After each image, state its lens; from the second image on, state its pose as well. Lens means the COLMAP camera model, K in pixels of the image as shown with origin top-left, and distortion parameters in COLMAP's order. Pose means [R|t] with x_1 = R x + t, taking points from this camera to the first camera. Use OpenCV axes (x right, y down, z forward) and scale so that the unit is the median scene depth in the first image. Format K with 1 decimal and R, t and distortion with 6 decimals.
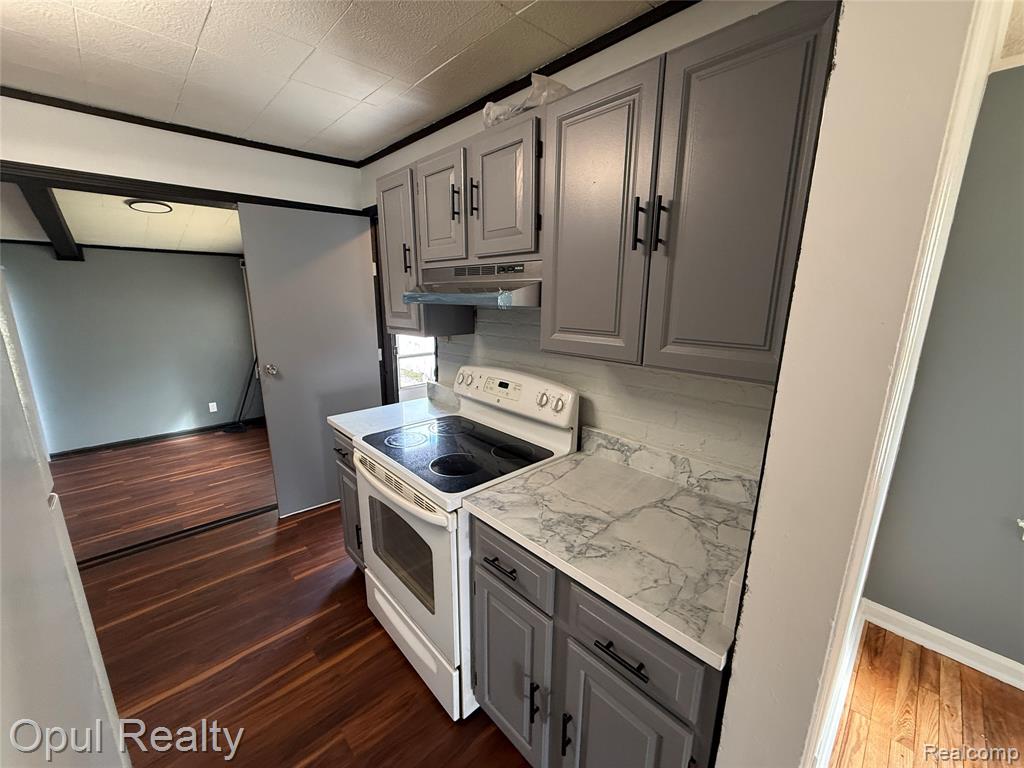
lens RADIAL K [[404.9, 0, 507.8], [0, 404.9, 381.7], [0, 0, 1]] dist [-0.001113, 0.000199]
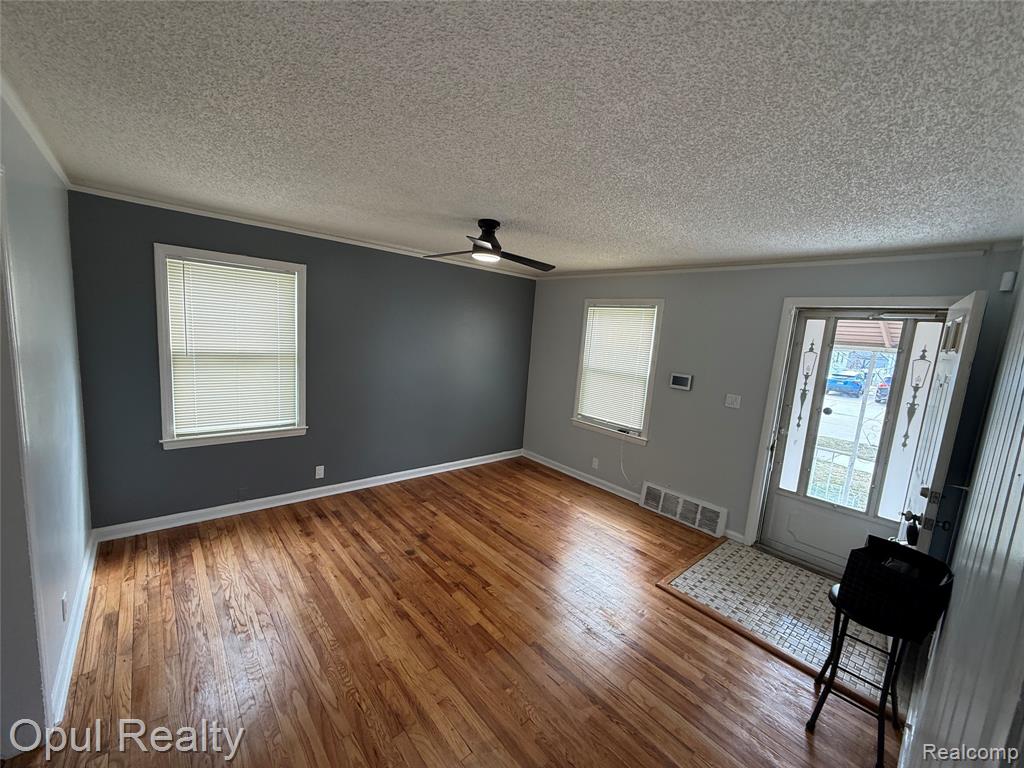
lens RADIAL K [[404.9, 0, 504.4], [0, 404.9, 381.8], [0, 0, 1]] dist [-0.001113, 0.000199]
pose [[0.036922, -0.138170, 0.989720, -0.518624], [0.143693, 0.980837, 0.131569, 0.058256], [-0.988933, 0.137358, 0.056068, -0.747632]]
